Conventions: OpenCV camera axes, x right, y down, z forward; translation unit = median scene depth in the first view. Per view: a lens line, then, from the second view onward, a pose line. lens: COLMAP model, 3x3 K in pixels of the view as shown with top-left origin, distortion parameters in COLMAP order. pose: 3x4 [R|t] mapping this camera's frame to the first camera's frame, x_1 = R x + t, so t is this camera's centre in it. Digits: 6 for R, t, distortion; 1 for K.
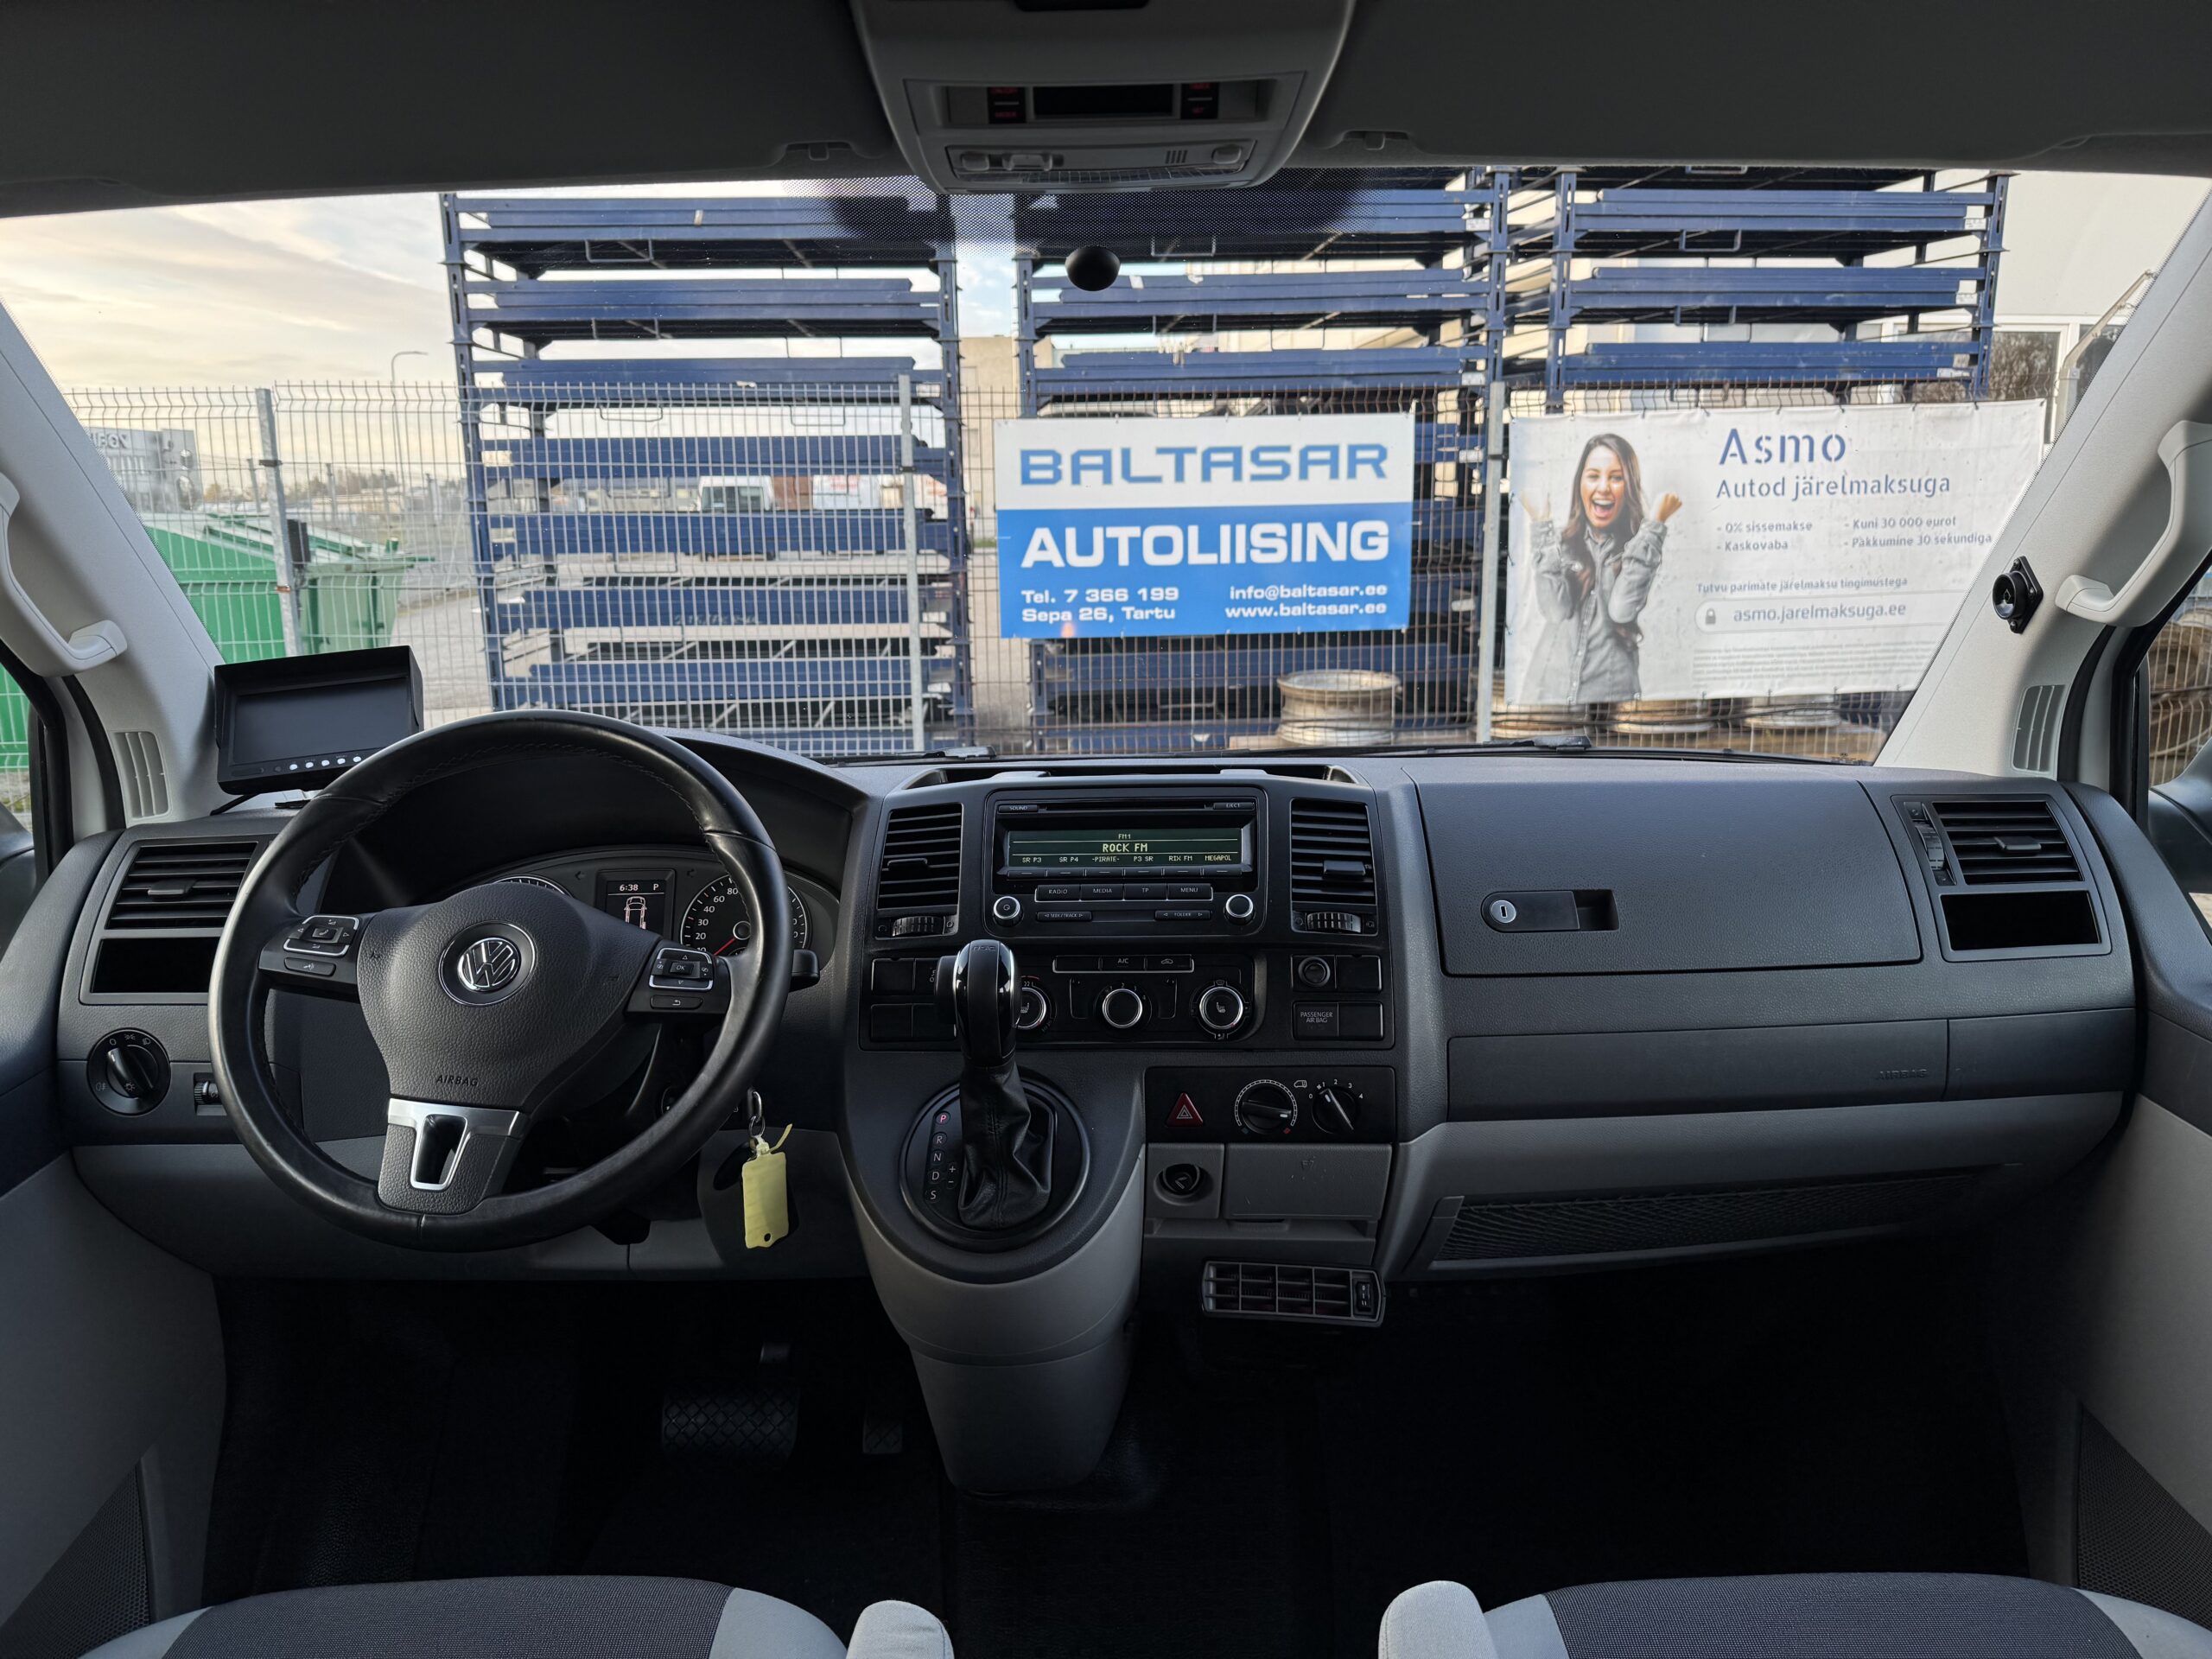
lens RADIAL K [[1787.2, 0, 1106.0], [0, 1787.2, 829.5], [0, 0, 1]] dist [0.205161, -0.097921]
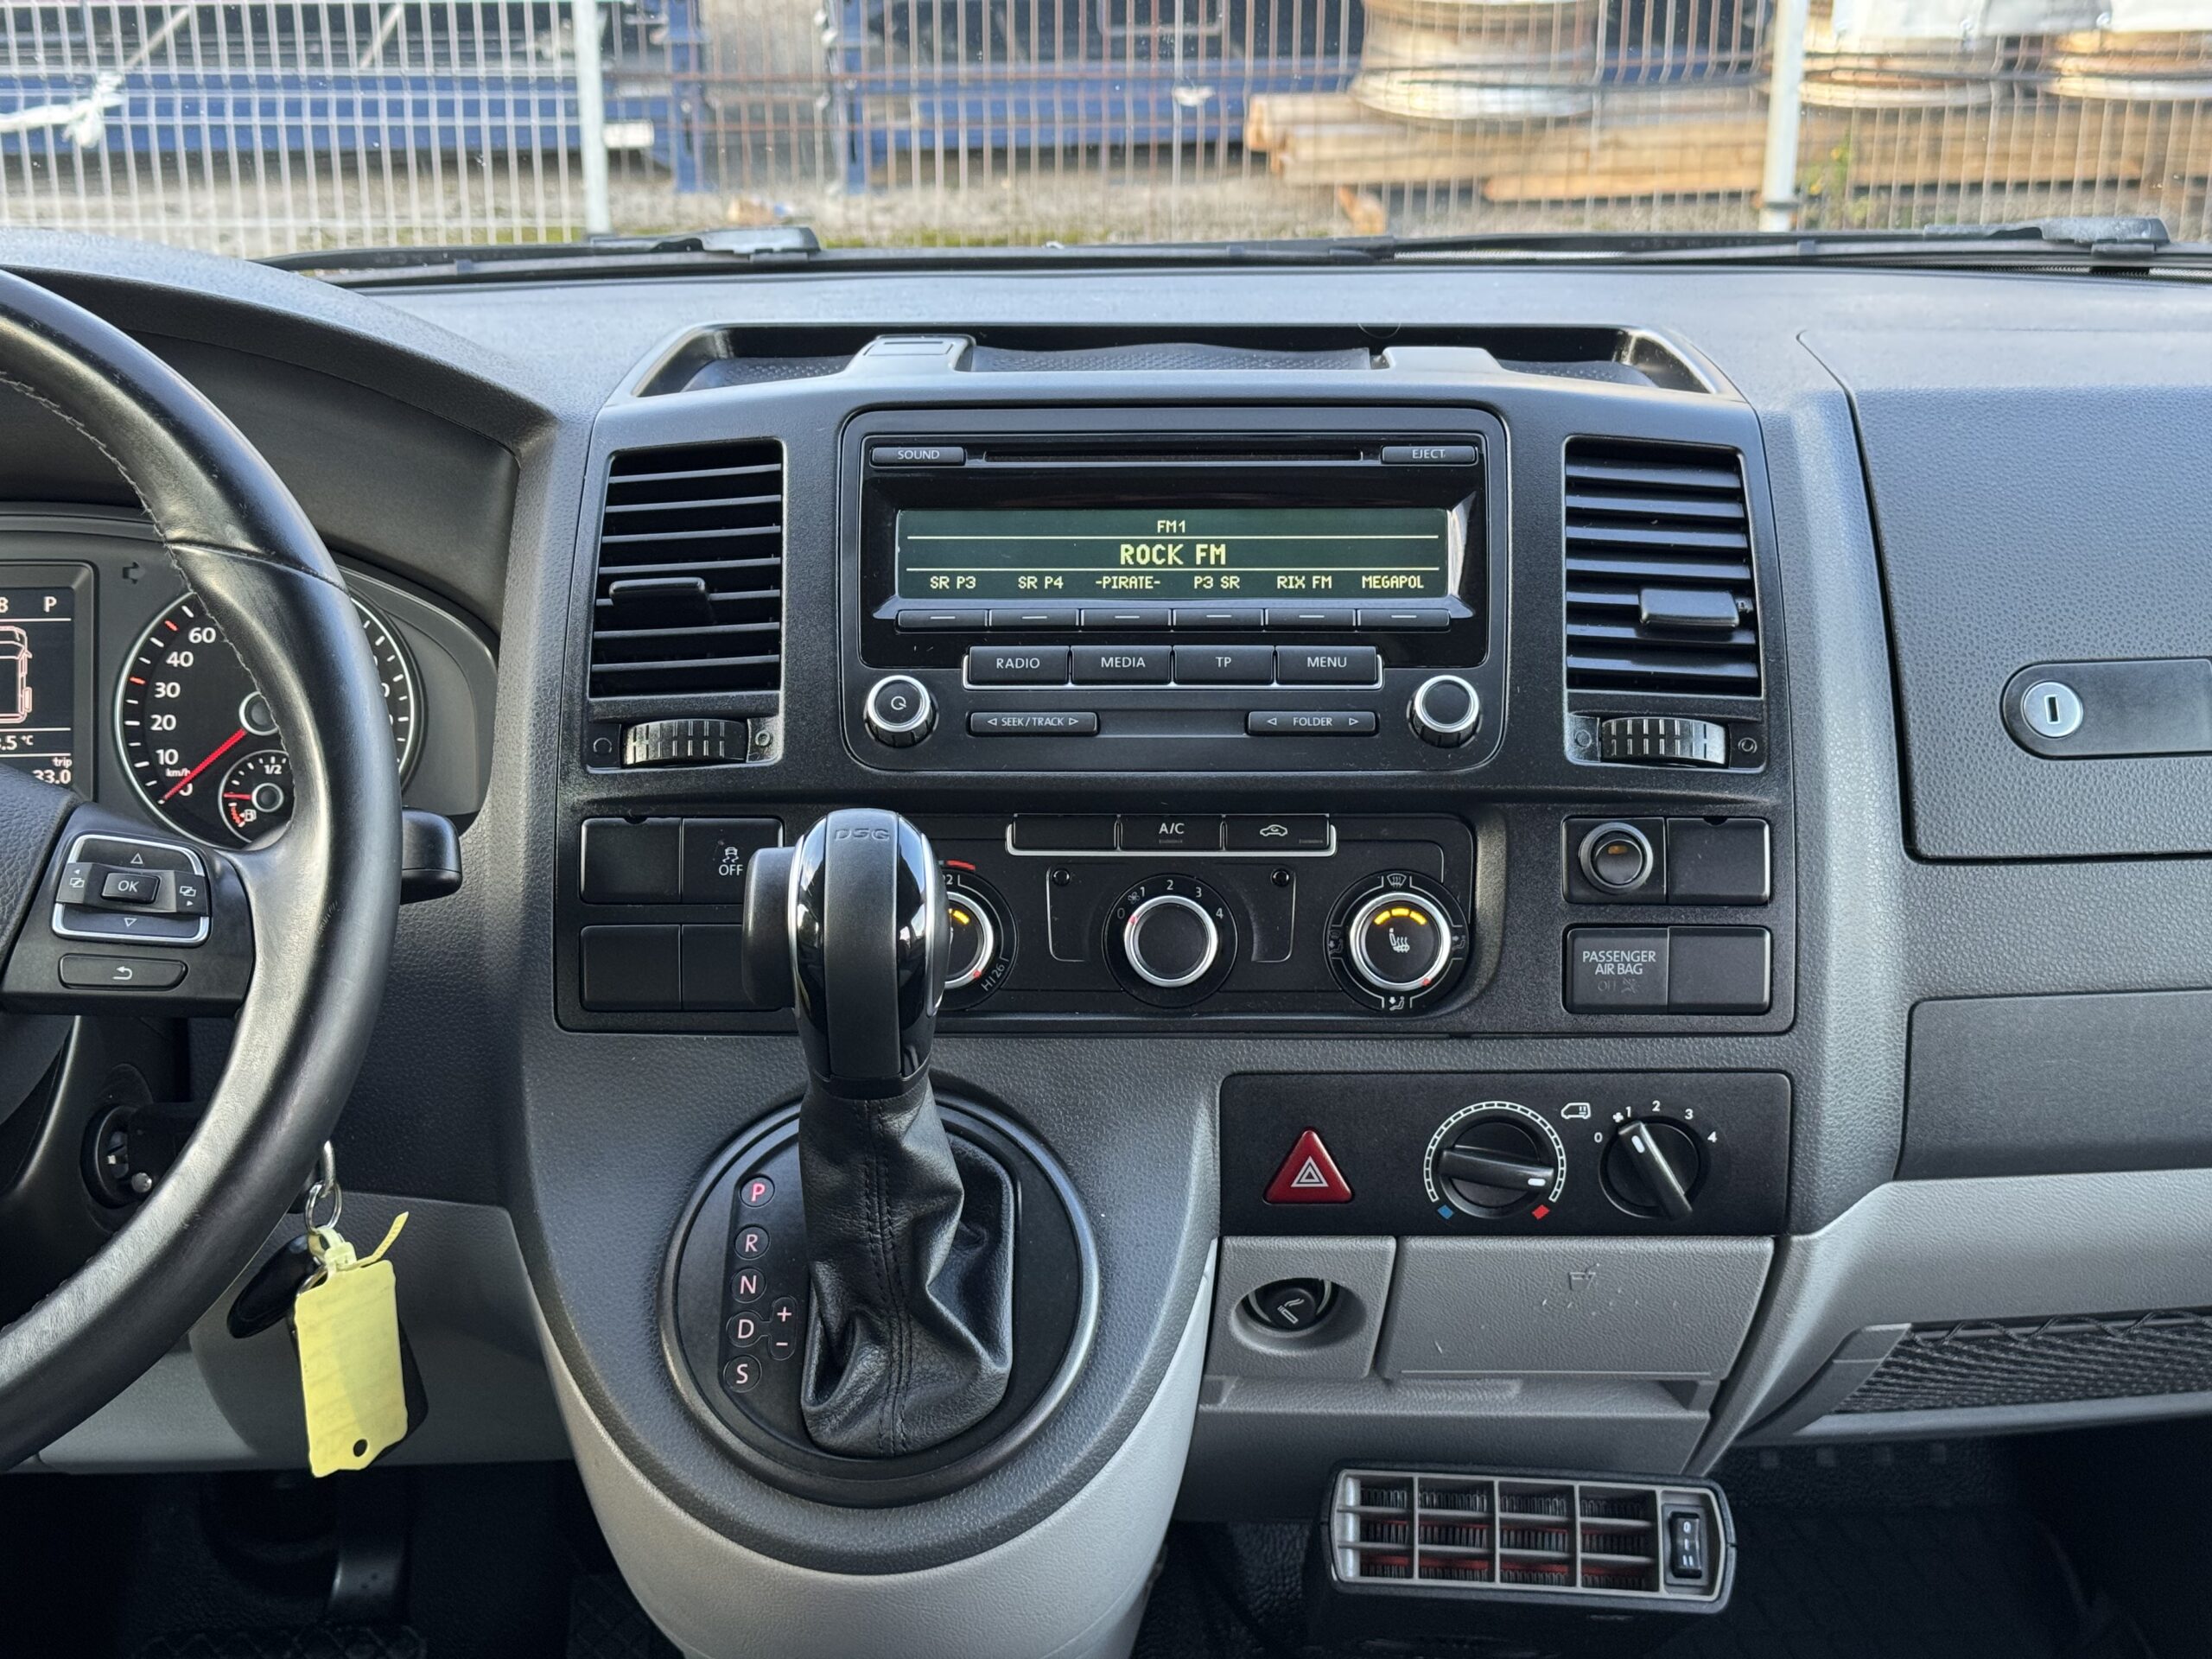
lens RADIAL K [[3269.9, 0, 1076.7], [0, 3269.9, 830.9], [0, 0, 1]] dist [0.190733, -0.379481]
pose [[0.998362, -0.000940, 0.057197, -0.057304], [-0.010859, 0.978569, 0.205633, -0.085961], [-0.056165, -0.205918, 0.976956, 0.232273]]
